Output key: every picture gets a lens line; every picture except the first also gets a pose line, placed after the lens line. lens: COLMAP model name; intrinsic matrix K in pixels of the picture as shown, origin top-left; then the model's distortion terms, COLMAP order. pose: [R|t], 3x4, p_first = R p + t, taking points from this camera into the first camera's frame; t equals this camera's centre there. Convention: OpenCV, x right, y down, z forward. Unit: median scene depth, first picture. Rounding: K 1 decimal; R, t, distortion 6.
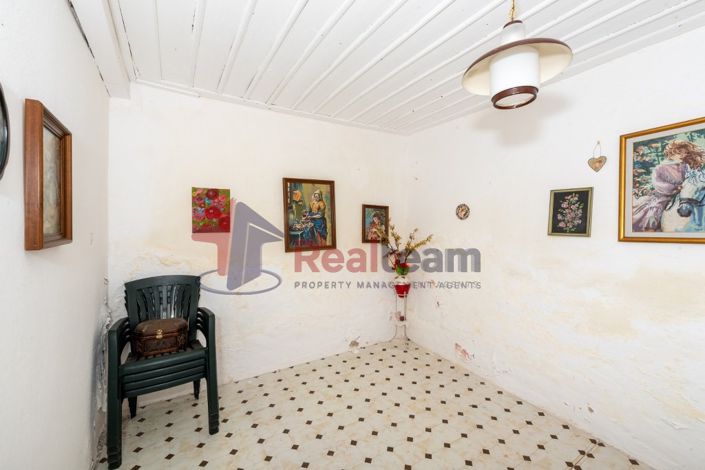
lens RADIAL K [[299.7, 0, 353.5], [0, 299.7, 232.8], [0, 0, 1]] dist [0.003604, 0.000528]
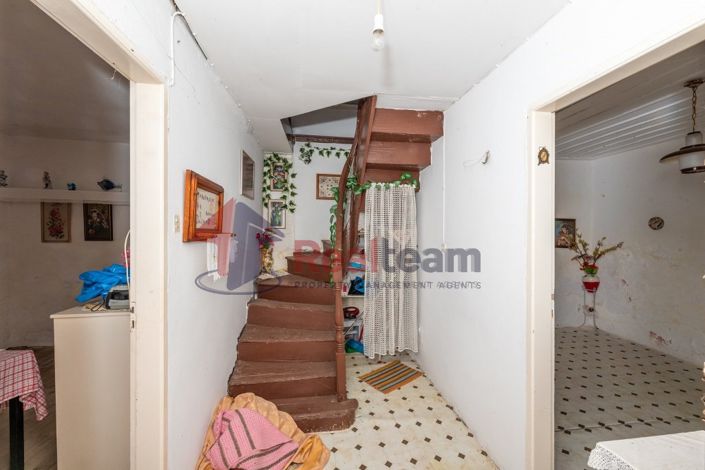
lens RADIAL K [[299.7, 0, 351.9], [0, 299.7, 231.3], [0, 0, 1]] dist [0.003604, 0.000528]
pose [[0.908543, -0.000325, -0.417790, -0.391844], [-0.011023, 0.999633, -0.024748, 0.008403], [0.417645, 0.027090, 0.908206, -0.986929]]
